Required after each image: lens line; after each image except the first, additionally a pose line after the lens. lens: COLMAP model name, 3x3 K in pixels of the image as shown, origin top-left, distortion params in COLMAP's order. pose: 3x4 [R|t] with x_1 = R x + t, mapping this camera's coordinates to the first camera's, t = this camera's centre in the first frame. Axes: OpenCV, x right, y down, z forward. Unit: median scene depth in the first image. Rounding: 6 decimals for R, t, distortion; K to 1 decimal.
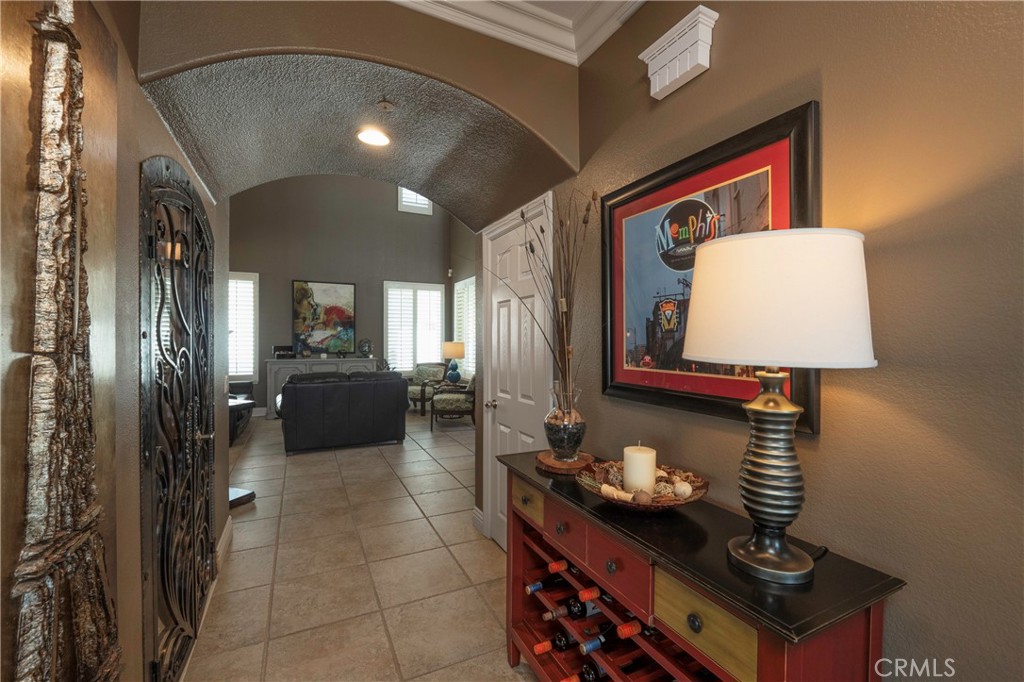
lens RADIAL K [[428.3, 0, 510.7], [0, 428.3, 341.8], [0, 0, 1]] dist [-0.000600, 0.000008]
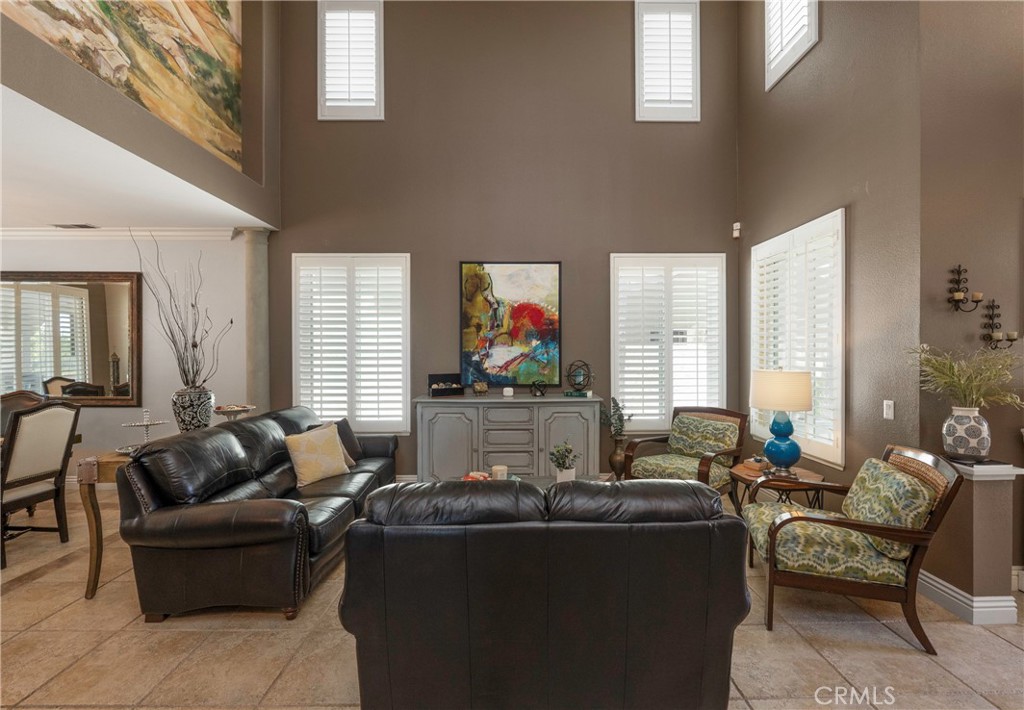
lens RADIAL K [[456.6, 0, 512.0], [0, 456.6, 355.0], [0, 0, 1]] dist [-0.000210, -0.000023]
pose [[0.900476, -0.003219, -0.434894, -0.169525], [0.002992, 0.999995, -0.001206, -0.014338], [0.434896, -0.000215, 0.900481, 0.456421]]
